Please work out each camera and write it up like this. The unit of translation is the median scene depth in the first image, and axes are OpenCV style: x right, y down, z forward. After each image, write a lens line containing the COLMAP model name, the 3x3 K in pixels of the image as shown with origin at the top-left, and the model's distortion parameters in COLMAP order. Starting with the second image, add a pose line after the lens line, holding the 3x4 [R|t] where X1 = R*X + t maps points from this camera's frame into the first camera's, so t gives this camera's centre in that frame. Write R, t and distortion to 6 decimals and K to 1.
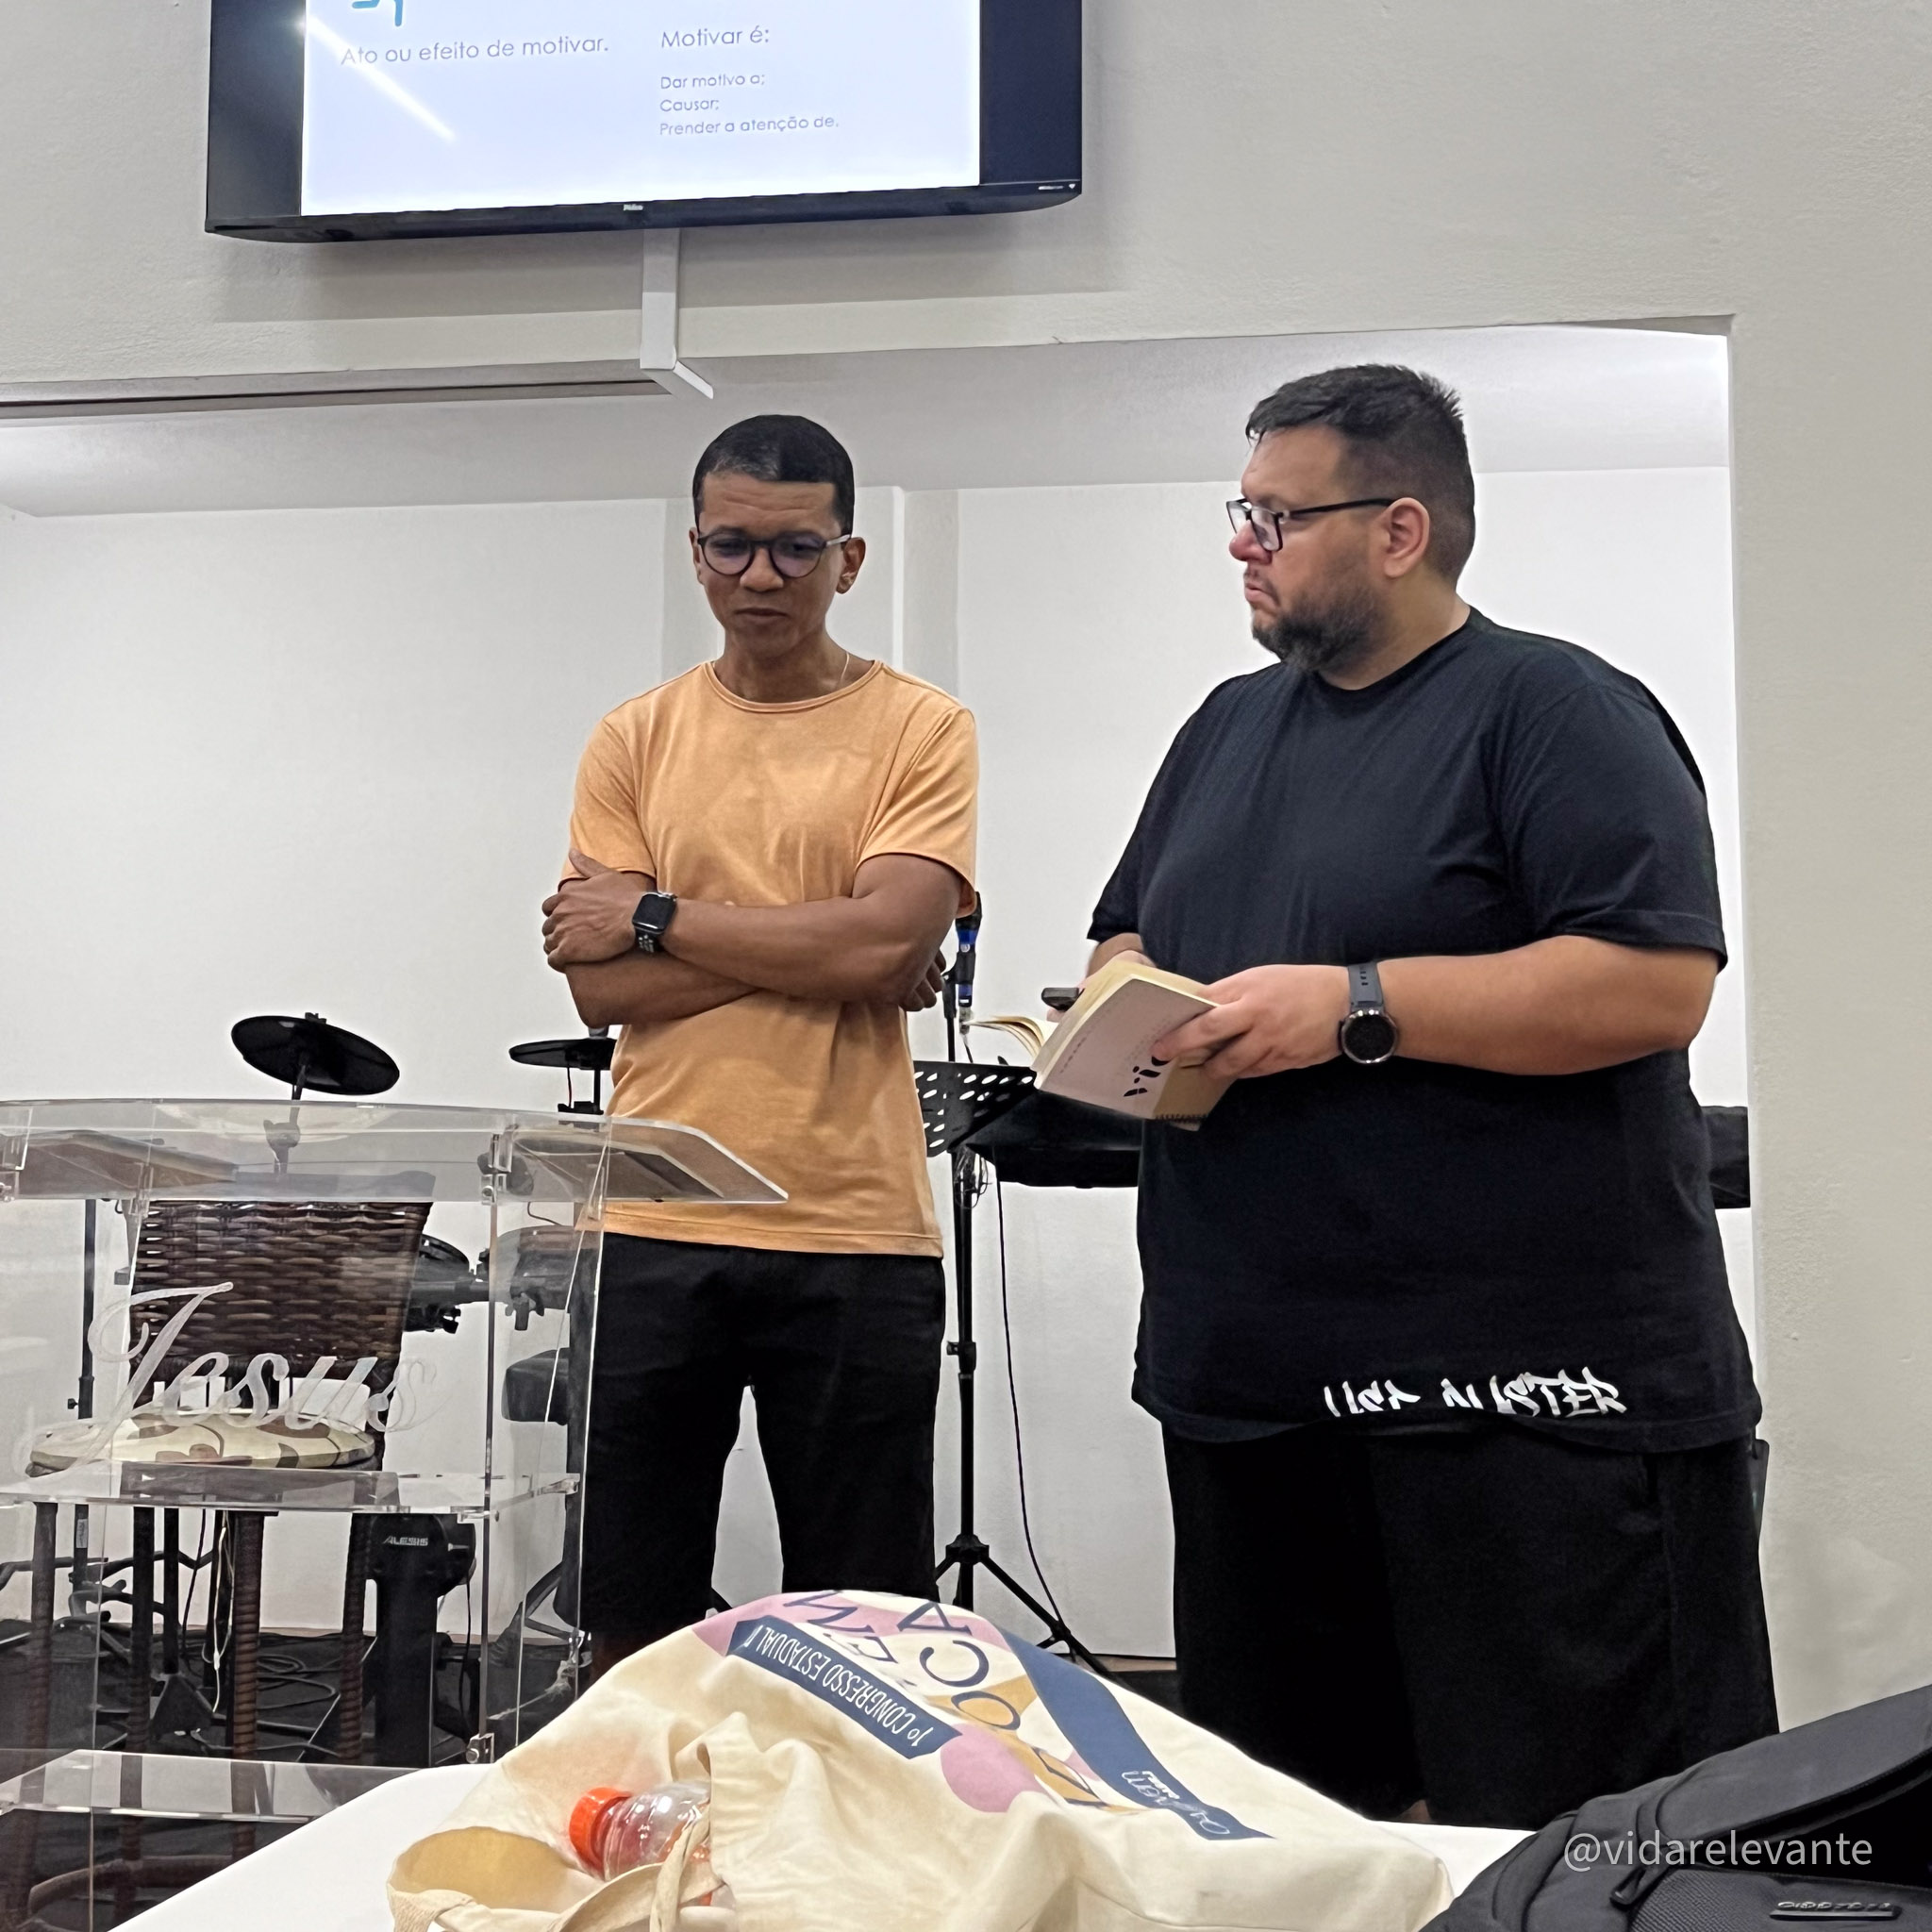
lens RADIAL K [[3399.3, 0, 964.5], [0, 3399.3, 623.0], [0, 0, 1]] dist [0.100857, -0.349356]
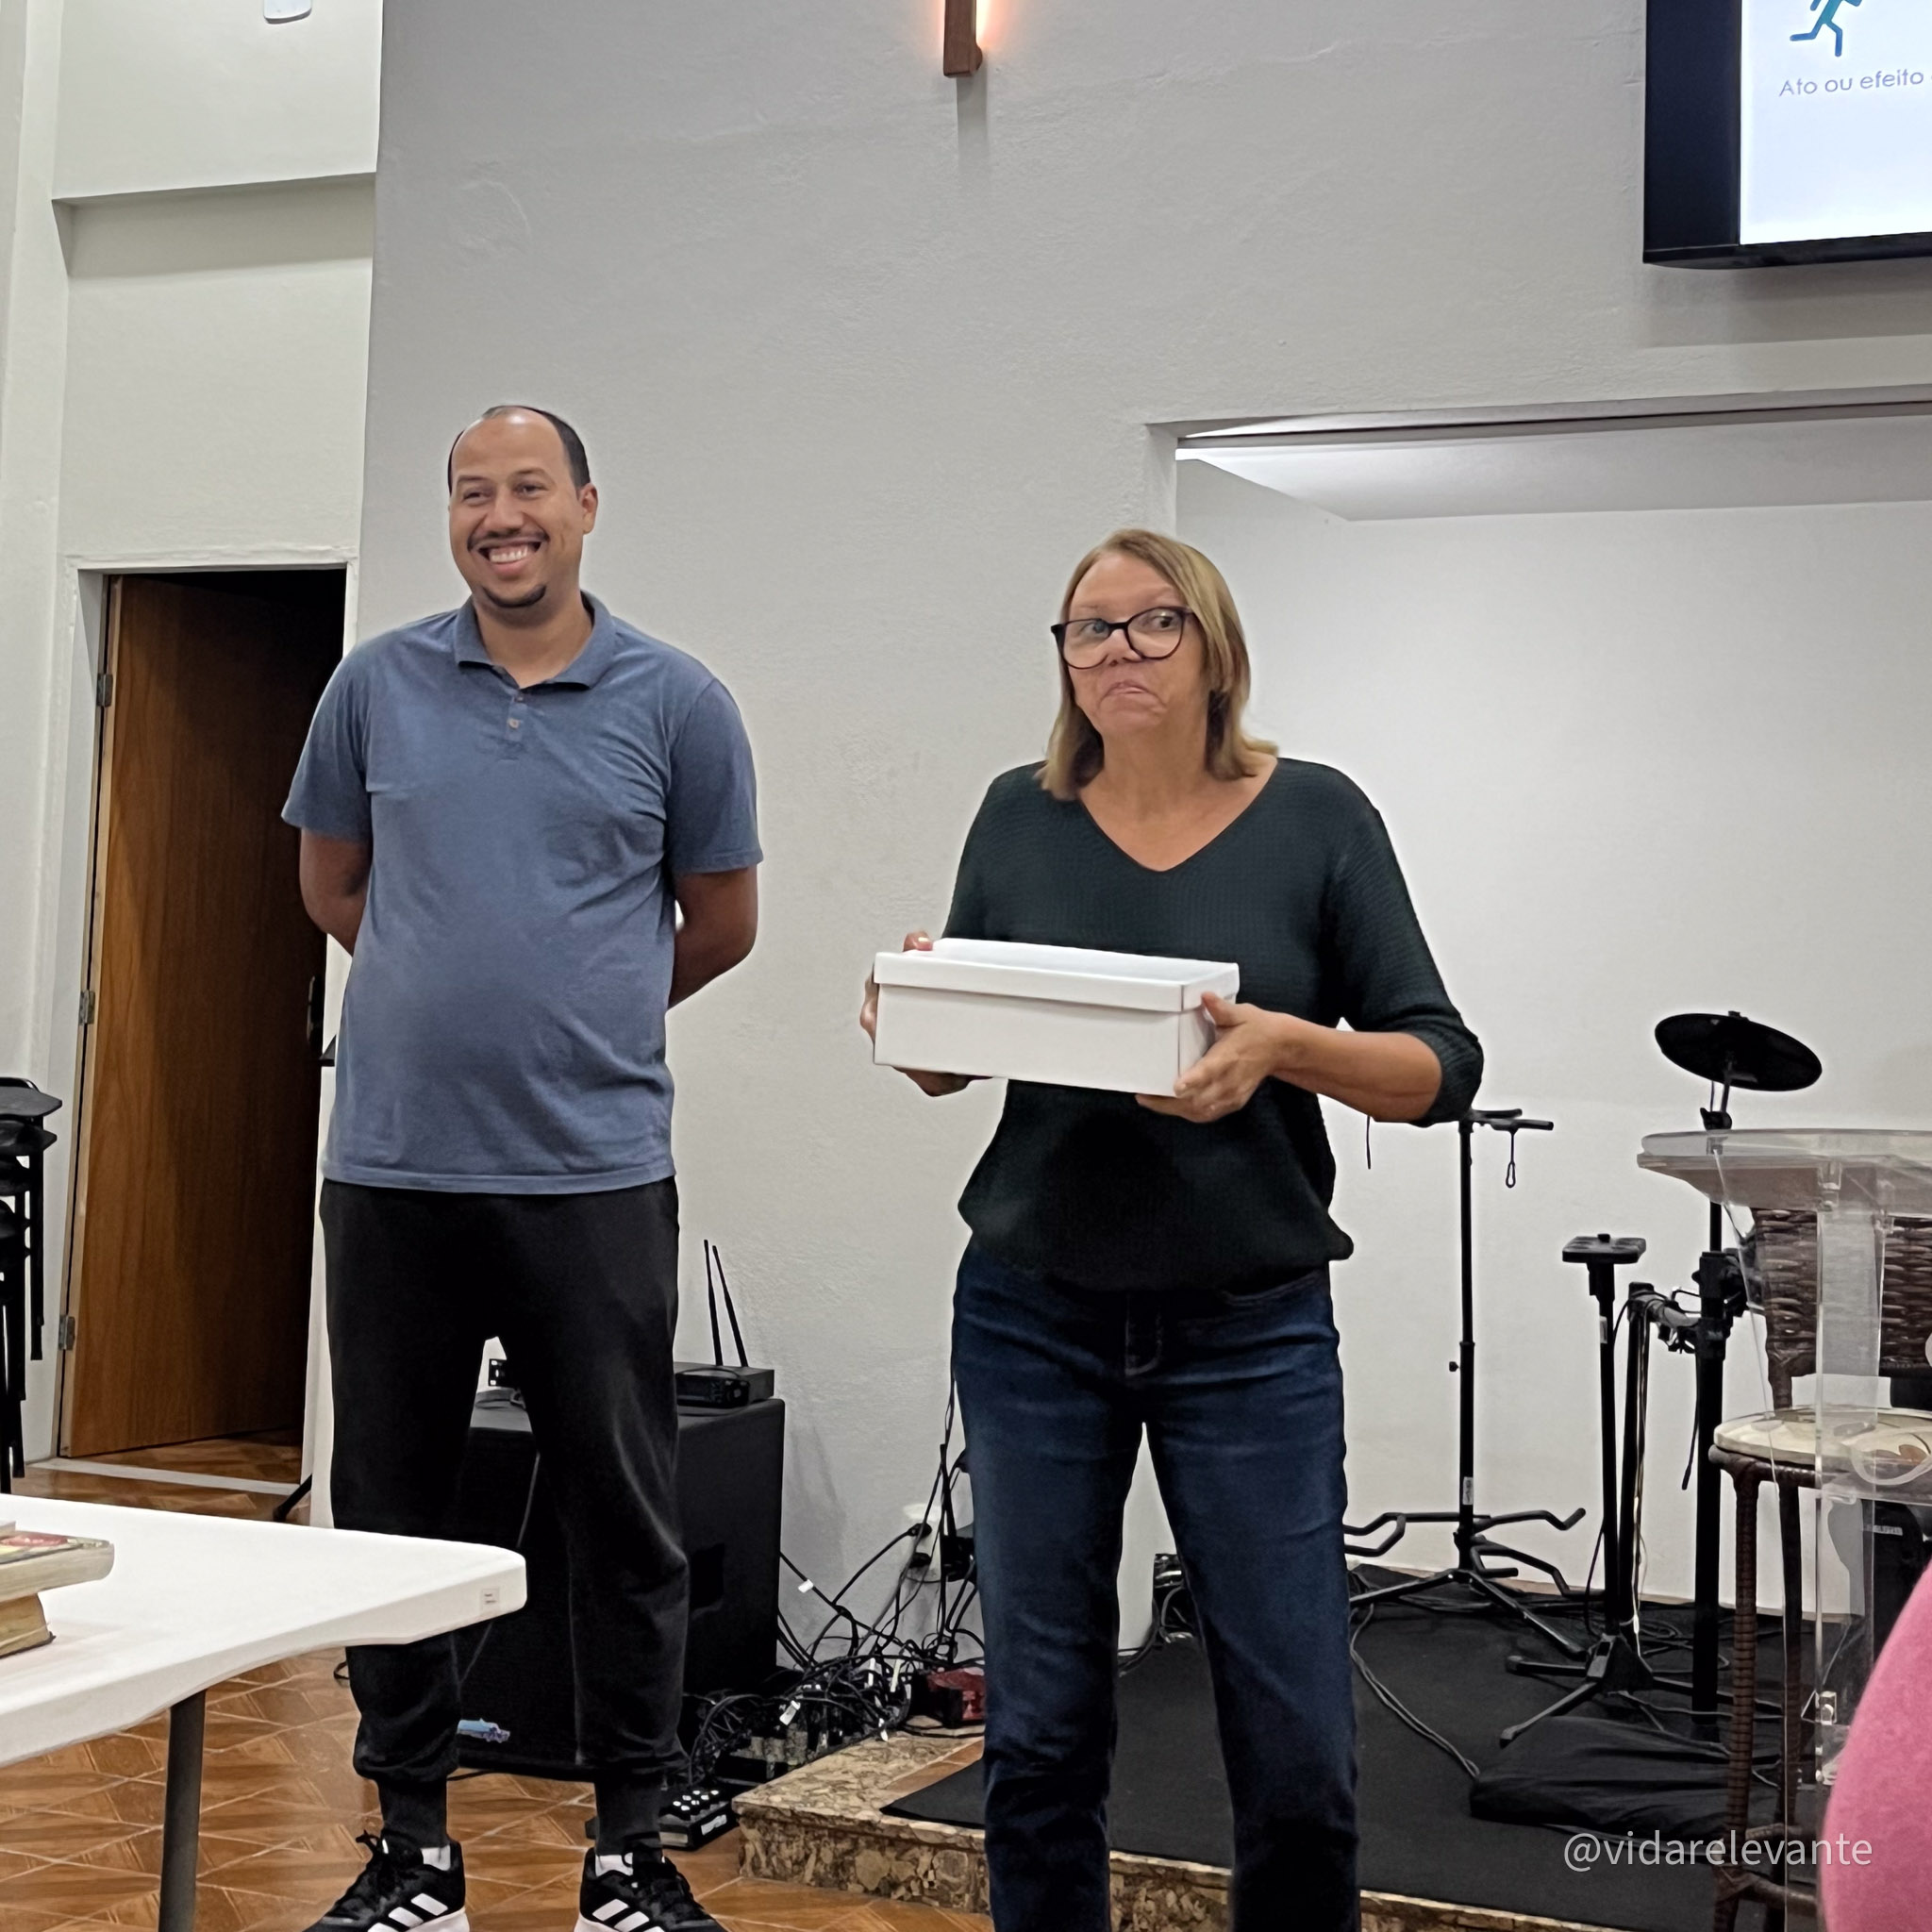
lens RADIAL K [[3399.3, 0, 964.5], [0, 3399.3, 623.0], [0, 0, 1]] dist [0.100857, -0.349356]
pose [[0.964924, -0.000429, -0.262529, -0.145320], [0.004399, 0.999885, 0.014535, -0.020048], [0.262493, -0.015180, 0.964815, -0.061658]]
